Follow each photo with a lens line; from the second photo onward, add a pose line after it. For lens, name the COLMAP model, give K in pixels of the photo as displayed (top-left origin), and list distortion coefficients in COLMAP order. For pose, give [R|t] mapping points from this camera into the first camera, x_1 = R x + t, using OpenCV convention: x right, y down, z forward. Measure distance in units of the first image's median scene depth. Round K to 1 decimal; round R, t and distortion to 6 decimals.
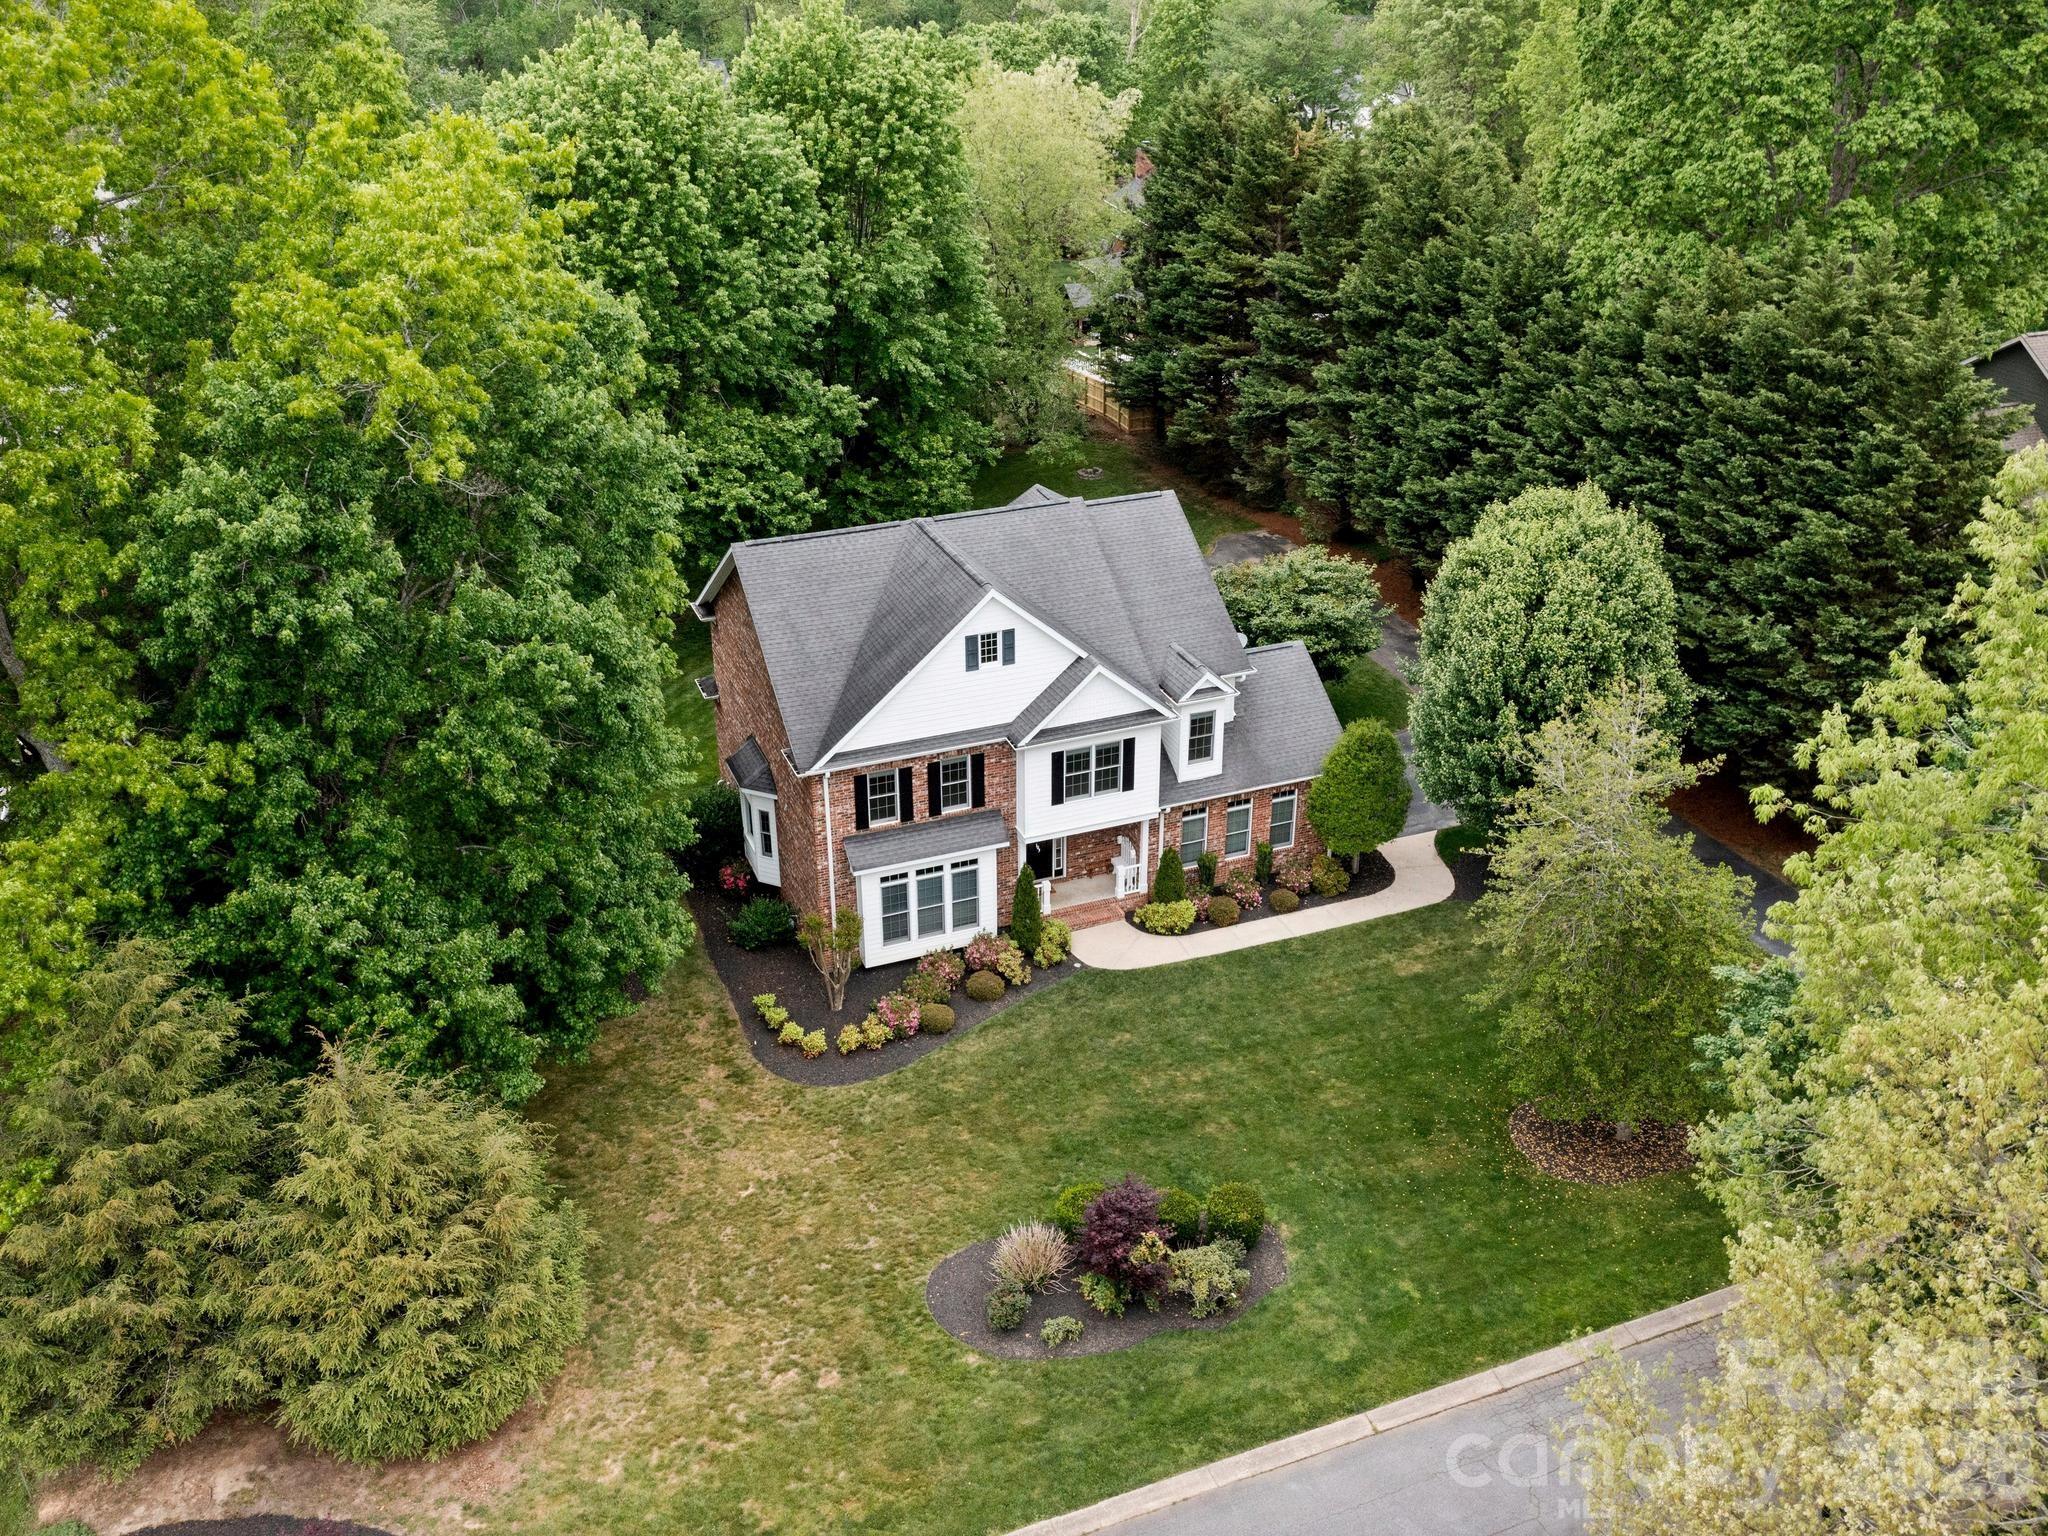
lens RADIAL K [[1872.9, 0, 1004.2], [0, 1872.9, 753.4], [0, 0, 1]] dist [-0.007615, 0.000000]
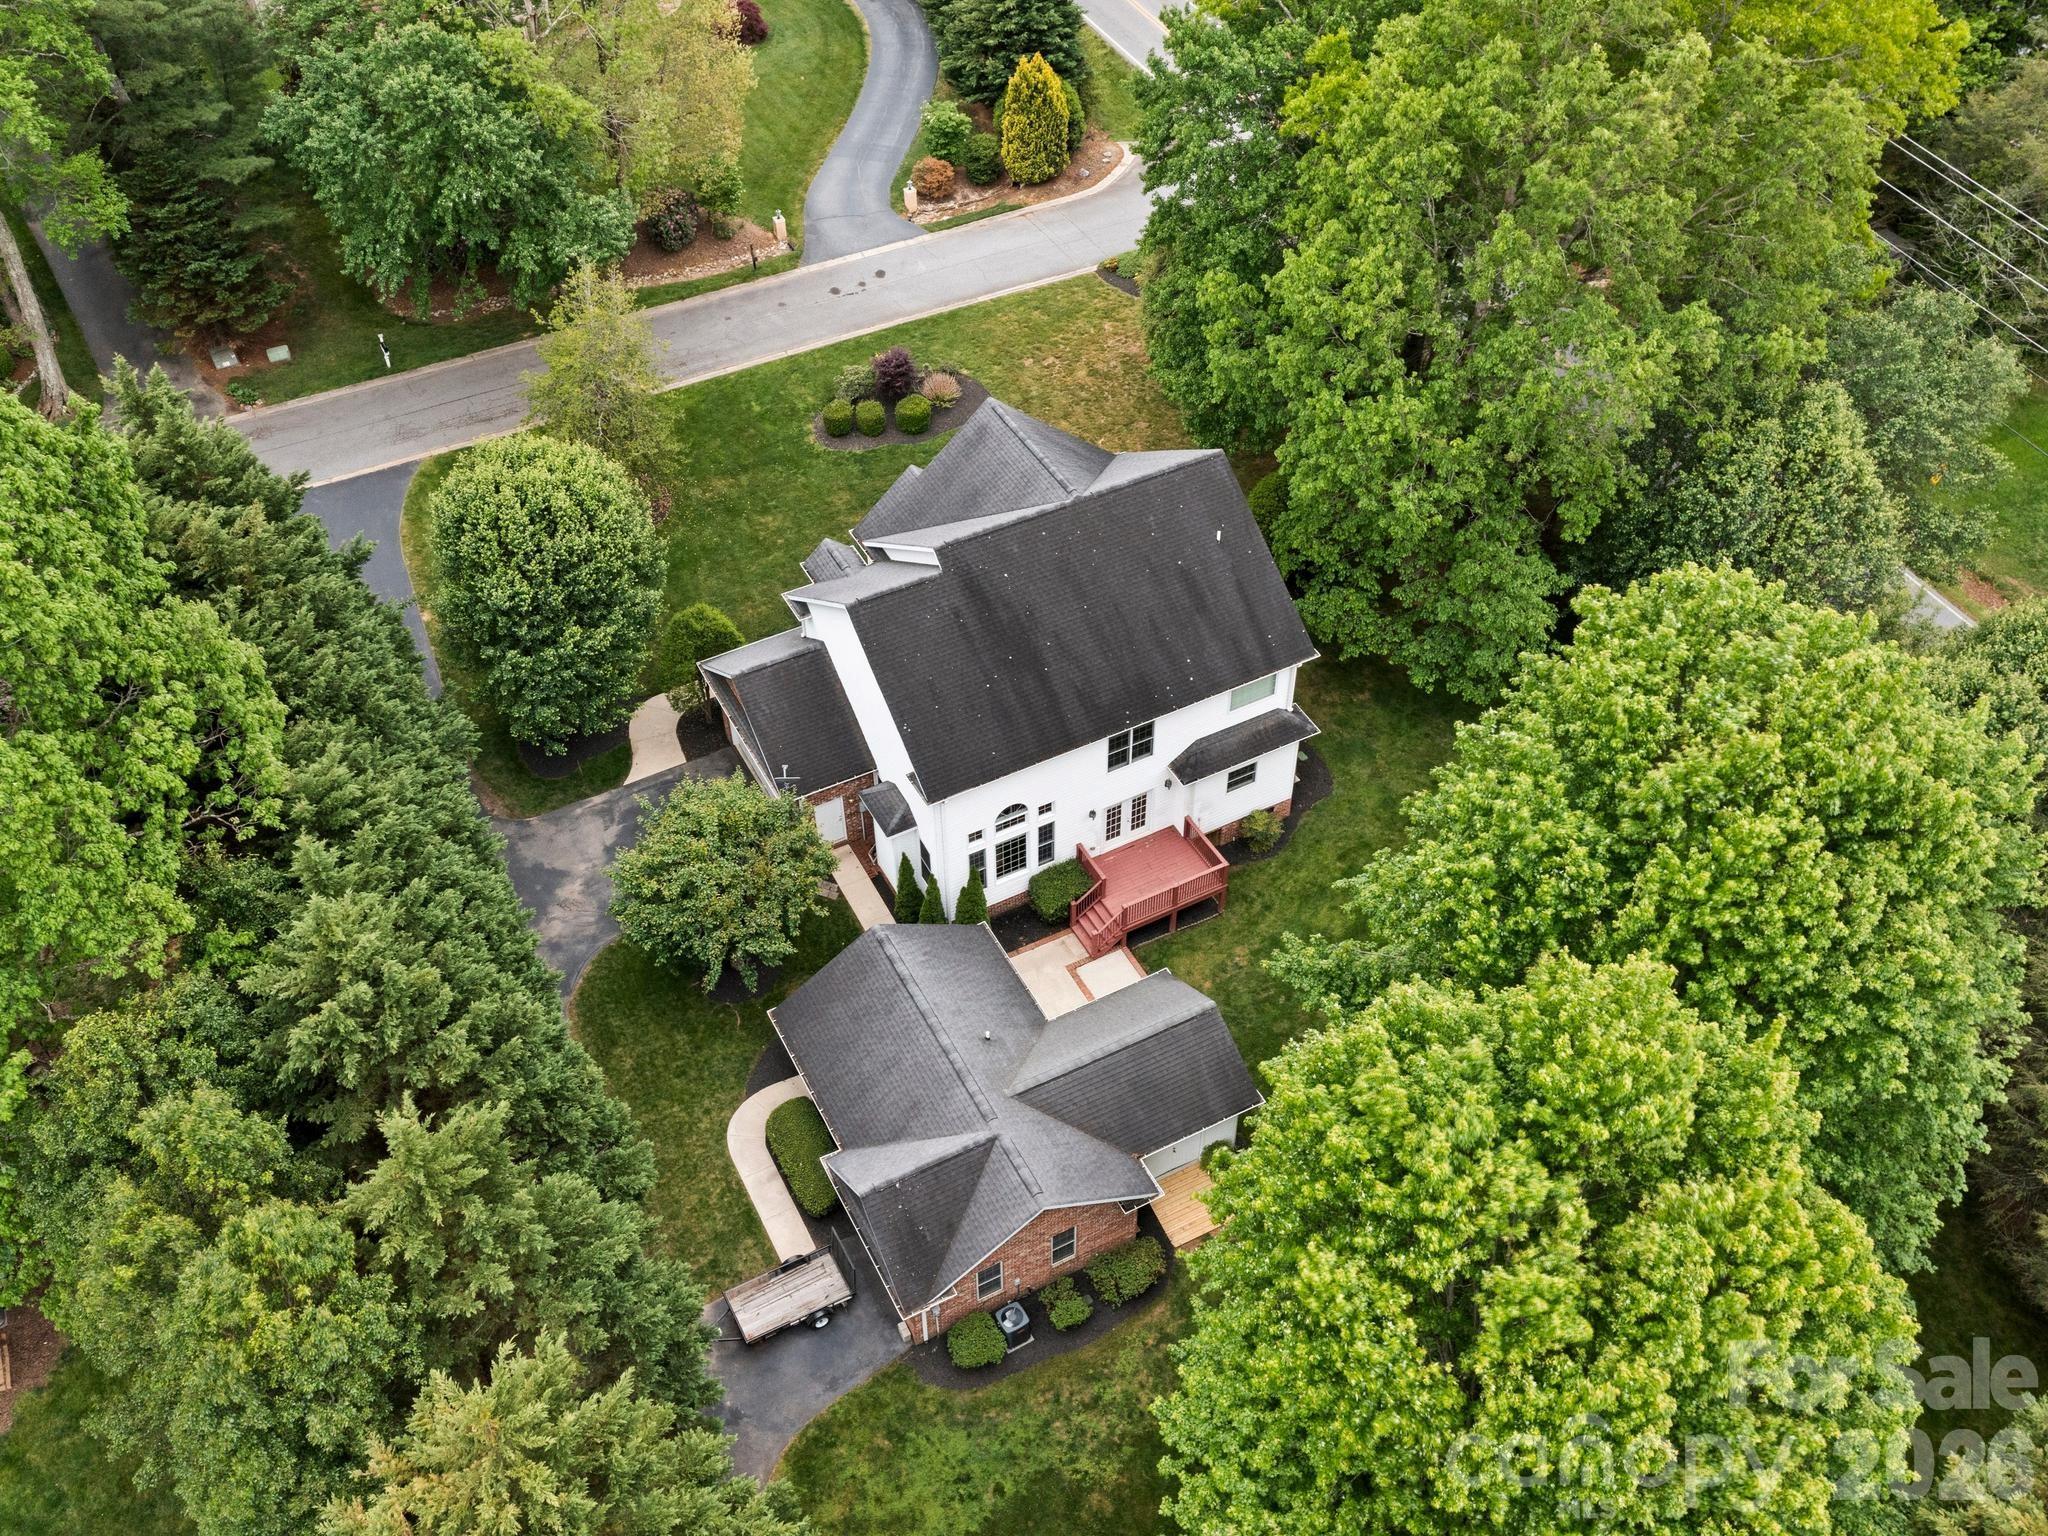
lens RADIAL K [[1872.9, 0, 1025.0], [0, 1872.9, 763.9], [0, 0, 1]] dist [-0.007615, 0.000000]
pose [[-0.992955, 0.095764, -0.069789, 0.080215], [-0.037104, 0.308066, 0.950641, -1.178140], [0.112536, 0.946533, -0.302343, 1.545222]]
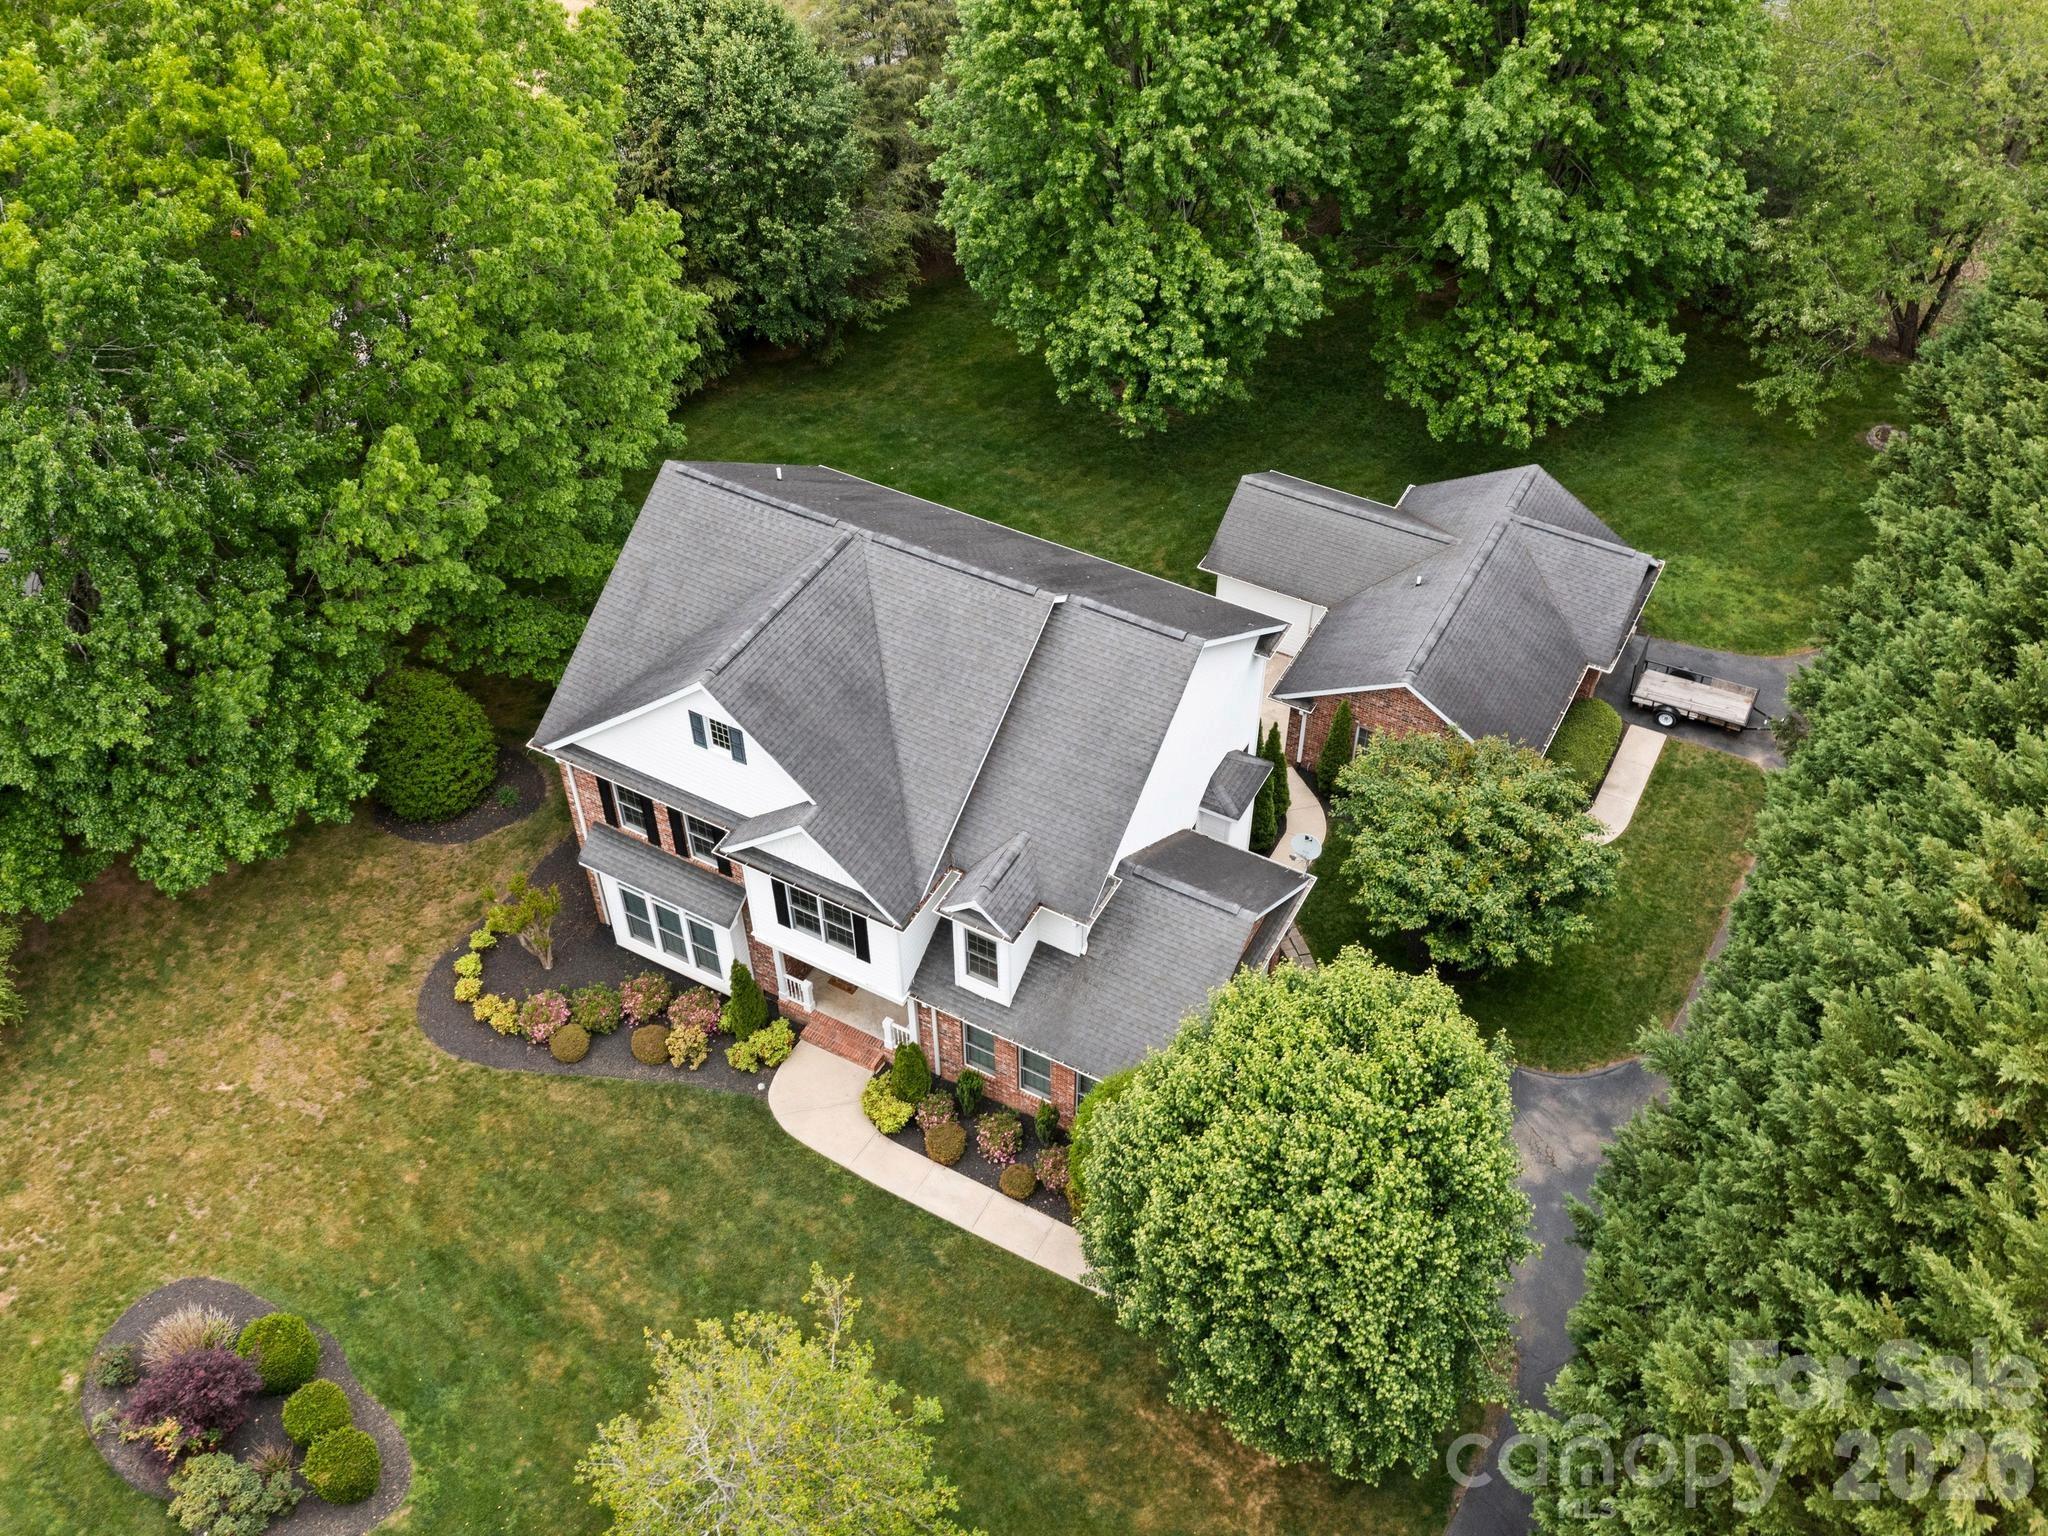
lens RADIAL K [[1872.9, 0, 1014.8], [0, 1872.9, 762.8], [0, 0, 1]] dist [-0.007615, 0.000000]
pose [[0.640746, 0.541226, -0.544536, 0.508859], [-0.342187, 0.836236, 0.428507, -0.425175], [0.687279, -0.088230, 0.721015, 0.479583]]
